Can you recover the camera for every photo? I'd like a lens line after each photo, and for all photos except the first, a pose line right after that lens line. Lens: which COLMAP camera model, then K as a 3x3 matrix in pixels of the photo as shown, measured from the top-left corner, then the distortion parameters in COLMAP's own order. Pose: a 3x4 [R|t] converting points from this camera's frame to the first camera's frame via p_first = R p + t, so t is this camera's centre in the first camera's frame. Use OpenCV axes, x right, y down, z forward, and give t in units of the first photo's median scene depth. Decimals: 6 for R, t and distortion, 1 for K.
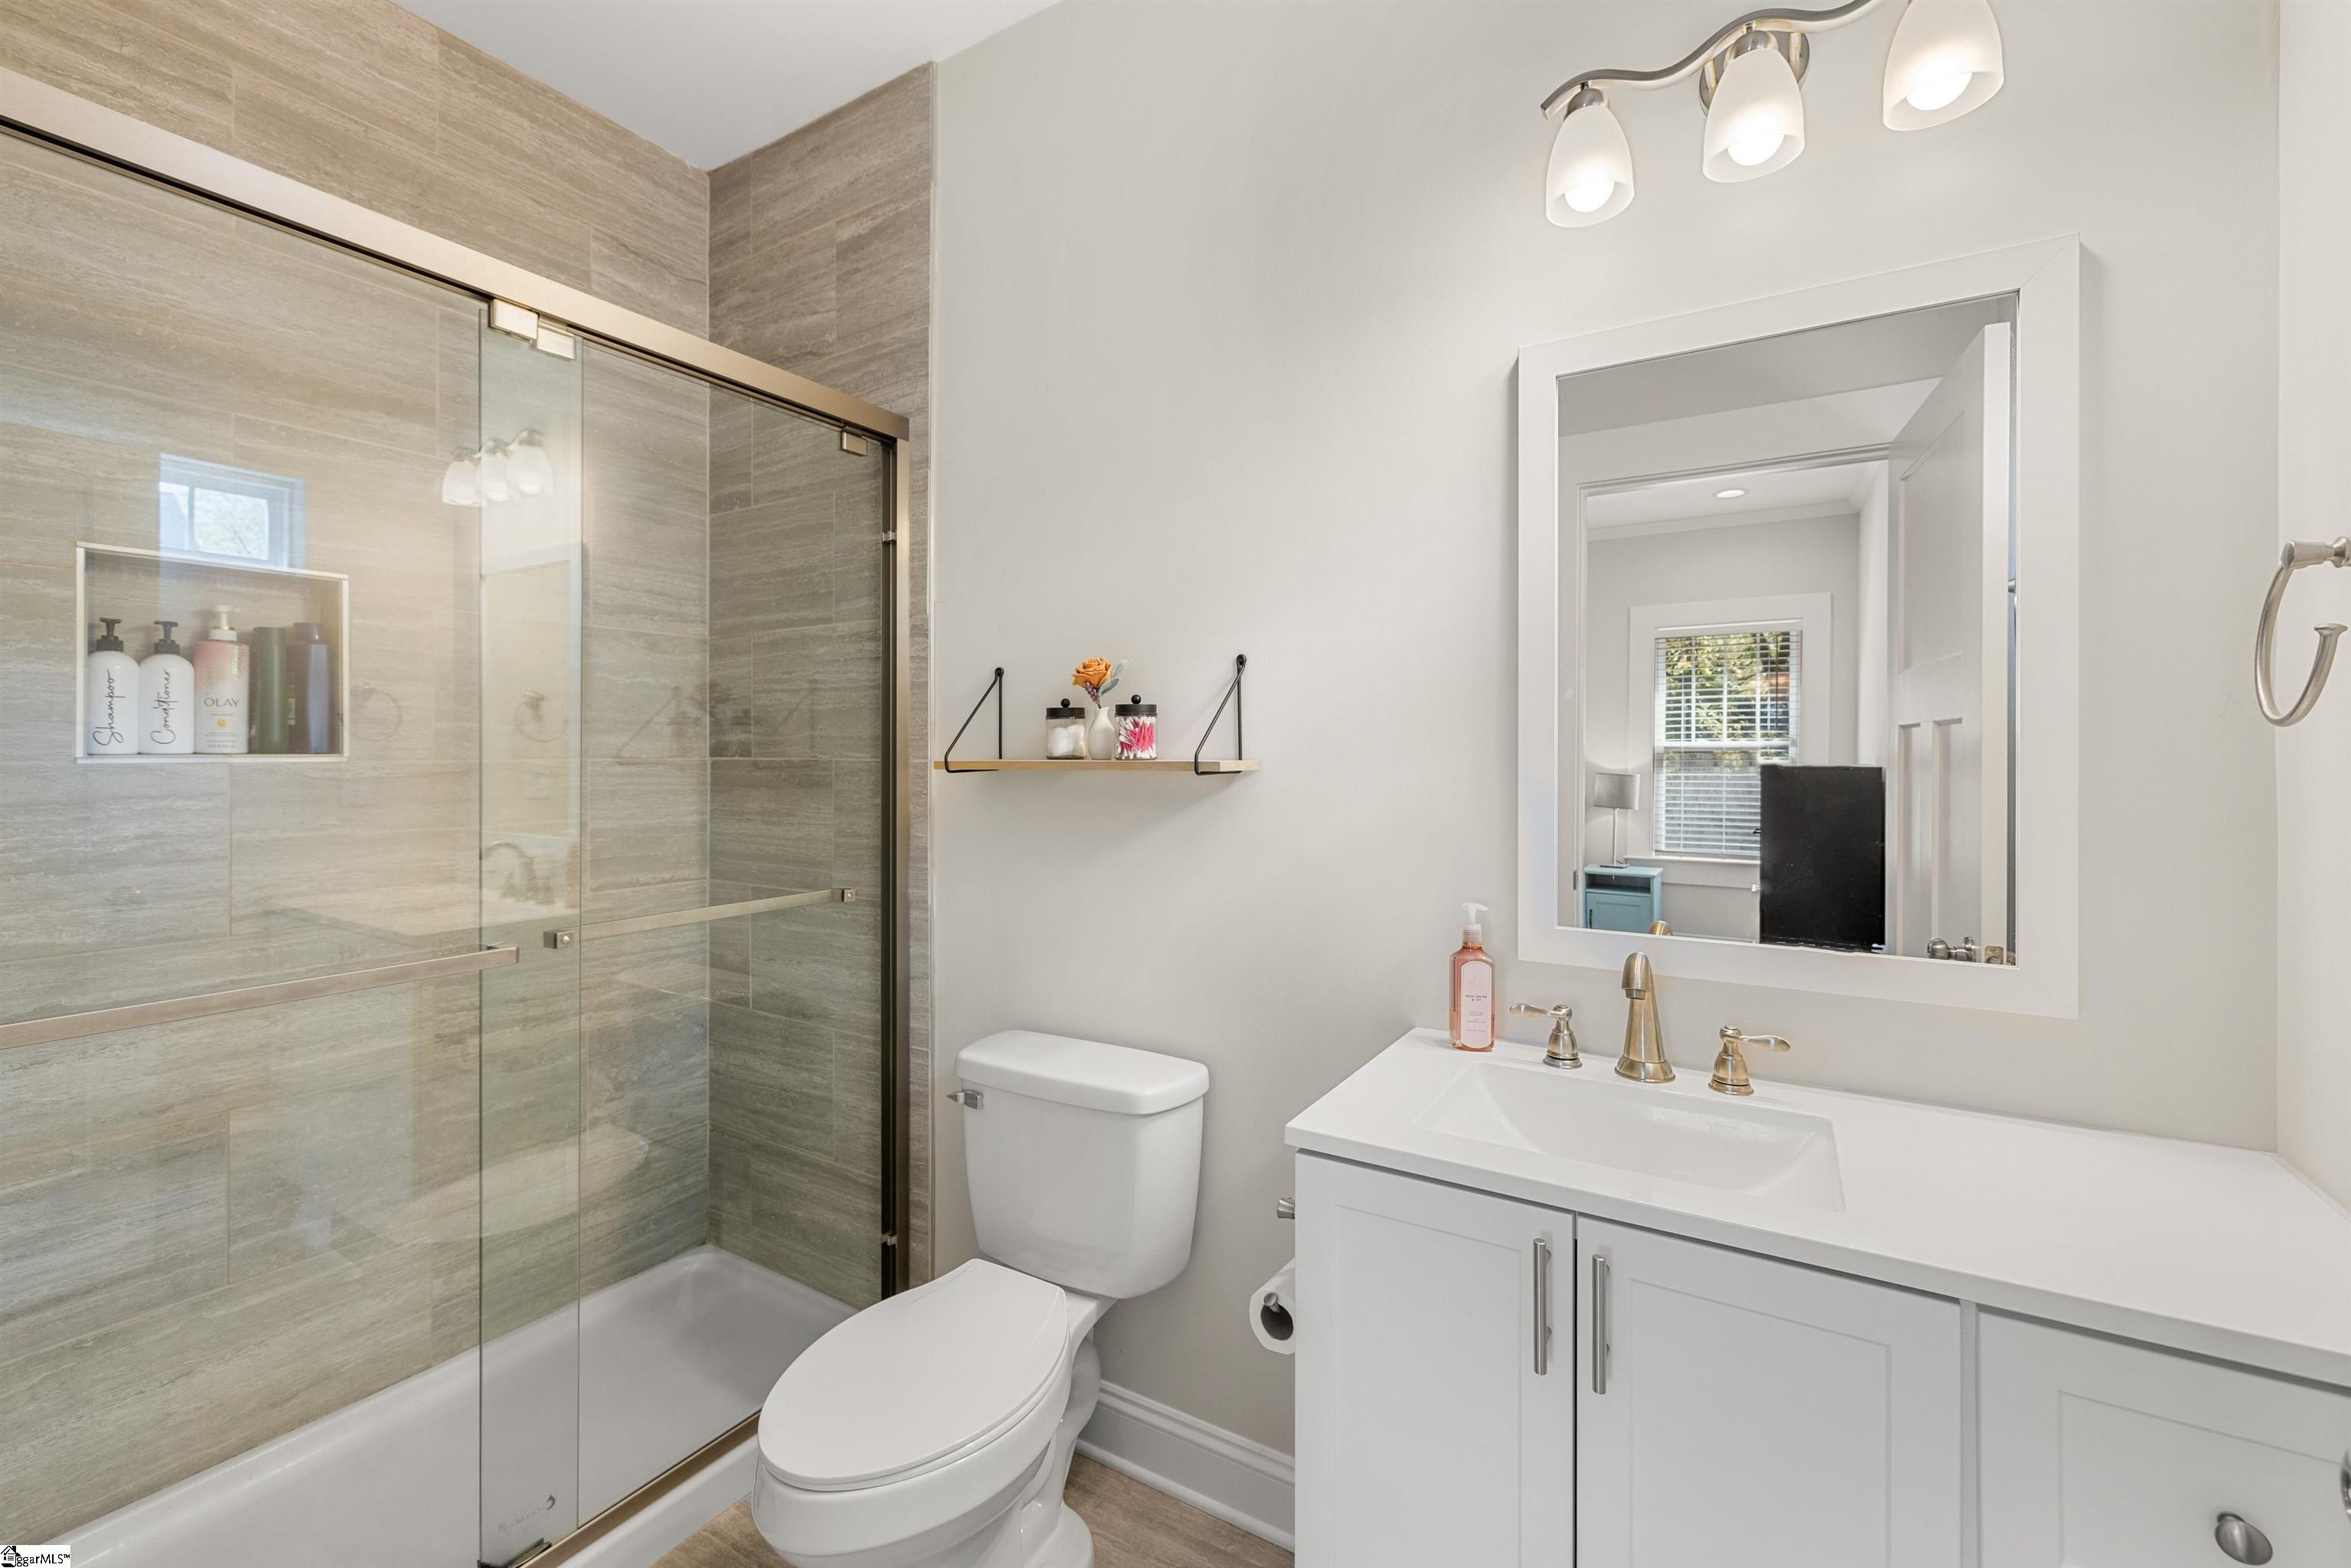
lens RADIAL K [[994.4, 0, 1174.2], [0, 994.4, 767.9], [0, 0, 1]] dist [0.000819, 0.000914]
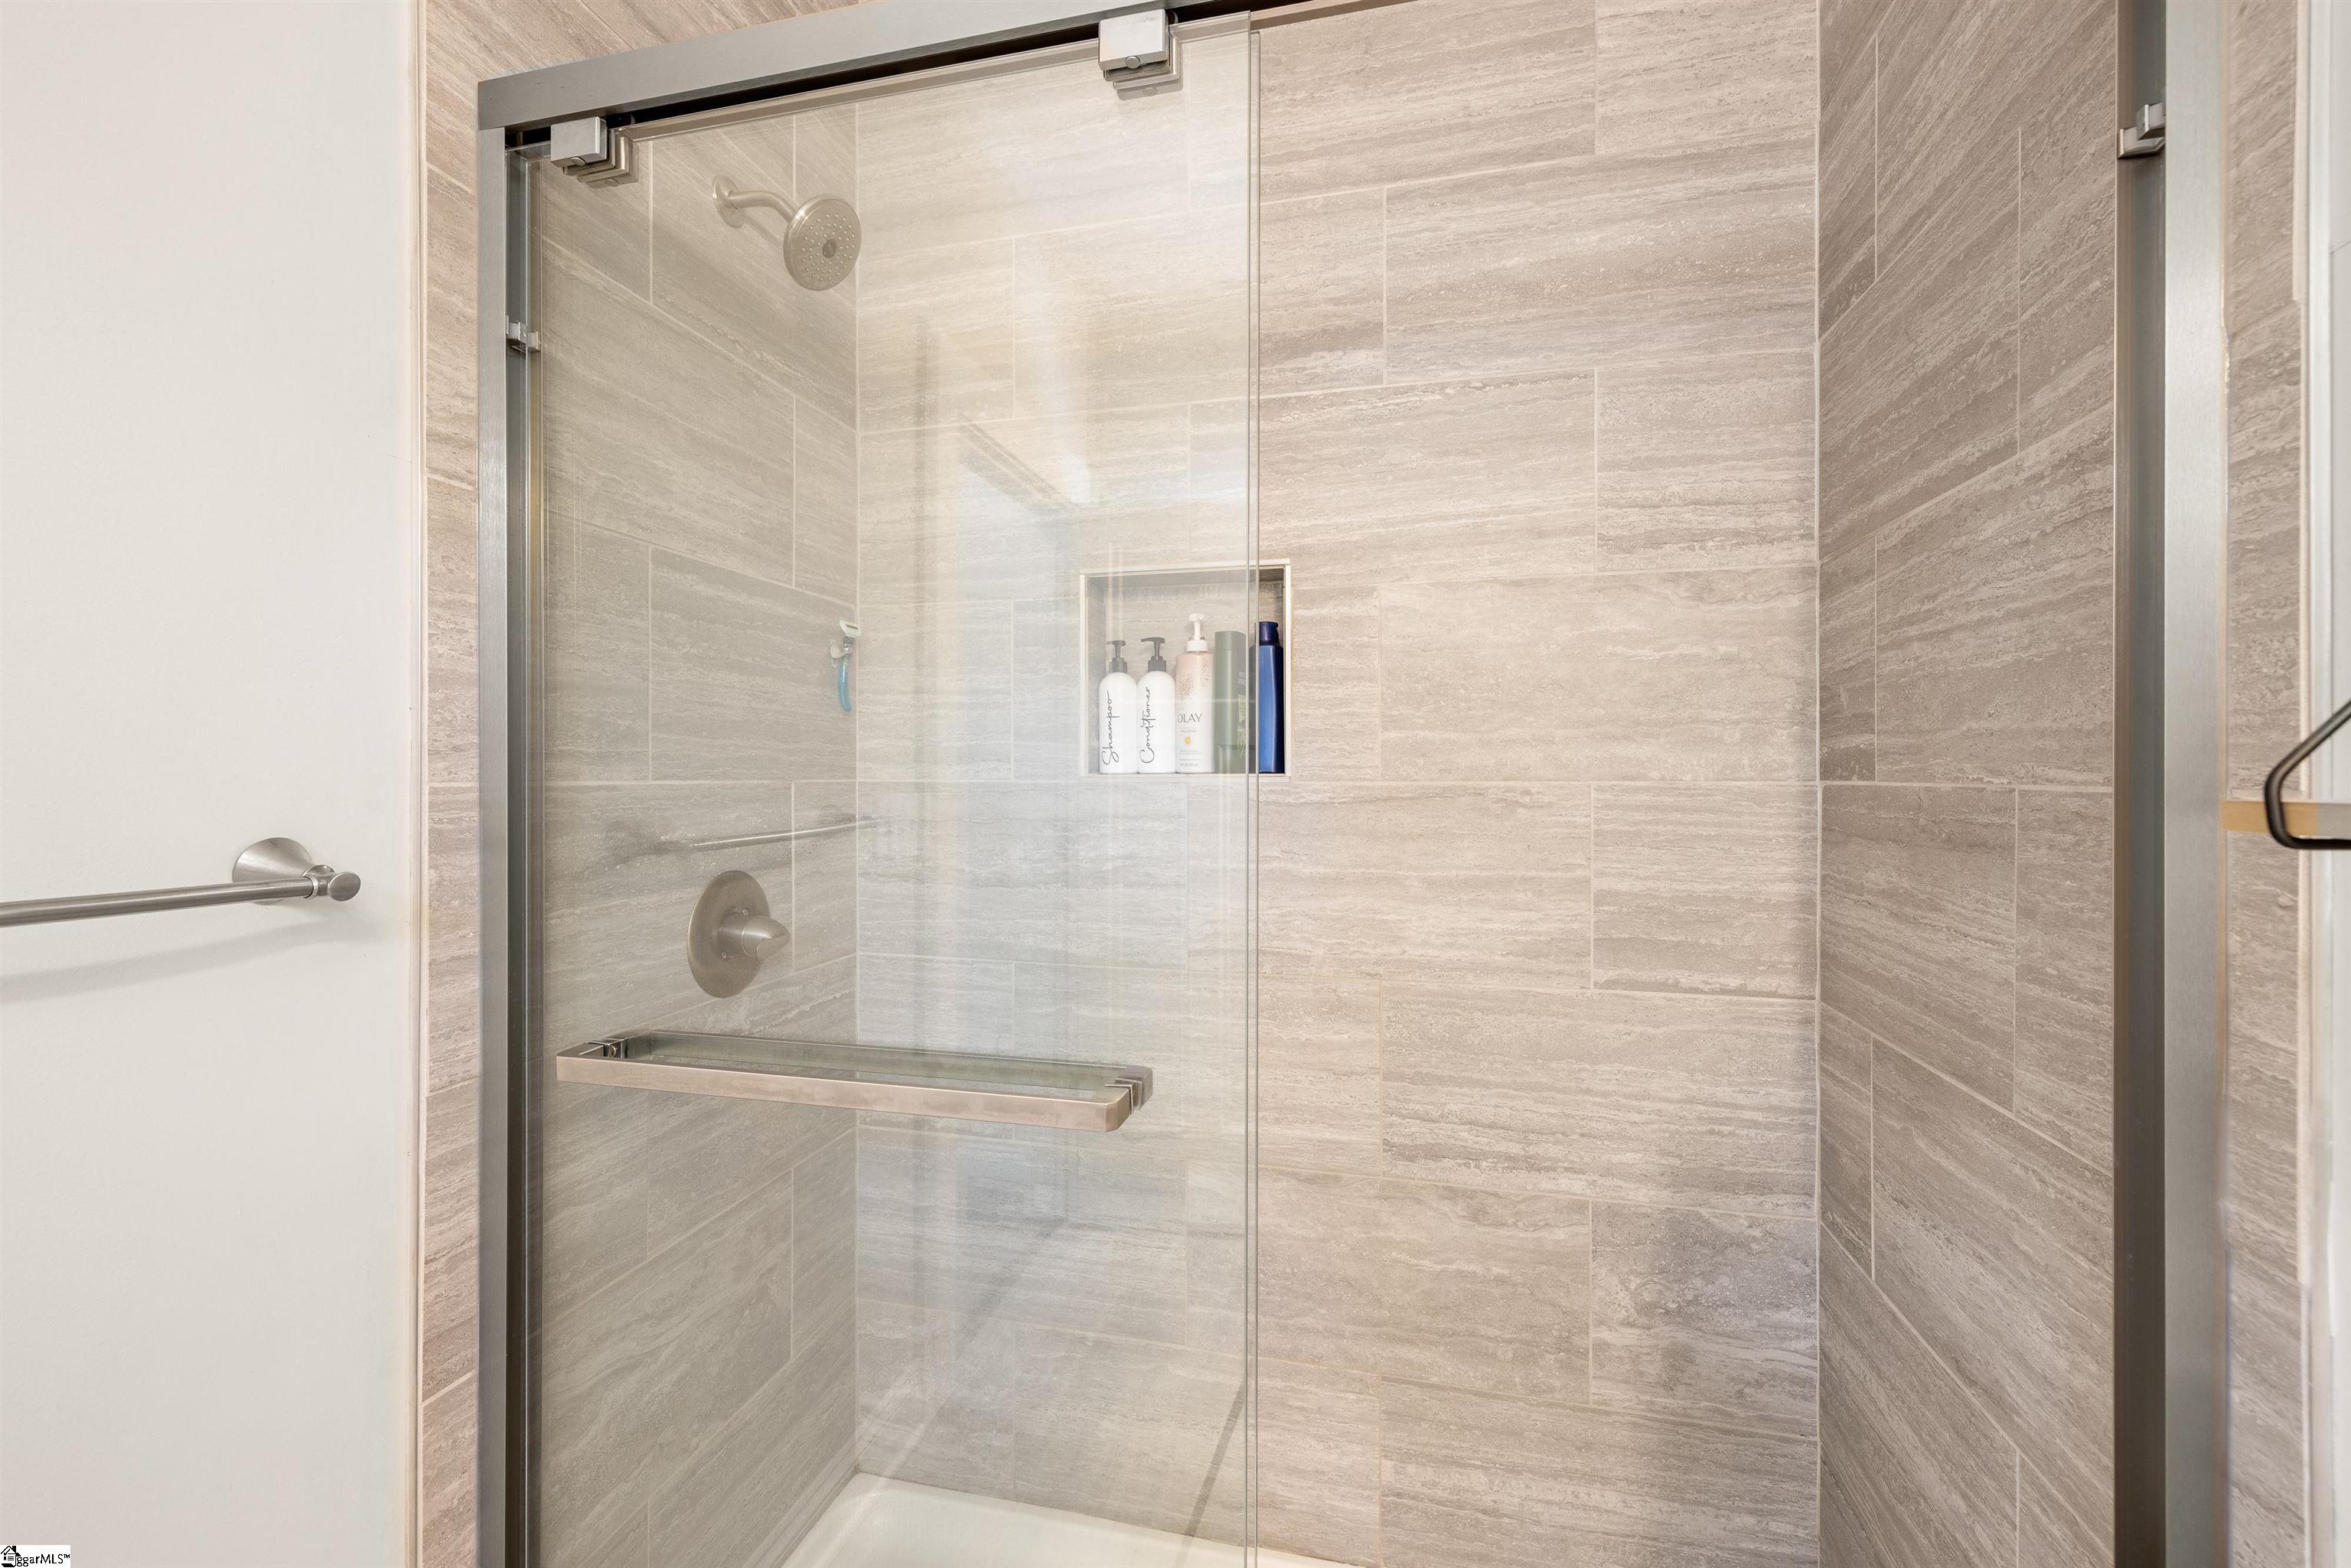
lens RADIAL K [[994.4, 0, 1144.5], [0, 994.4, 773.2], [0, 0, 1]] dist [0.000819, 0.000914]
pose [[0.303796, -0.000408, -0.952737, -0.062578], [-0.014534, 0.999882, -0.005063, -0.006867], [0.952626, 0.015385, 0.303754, 0.531584]]
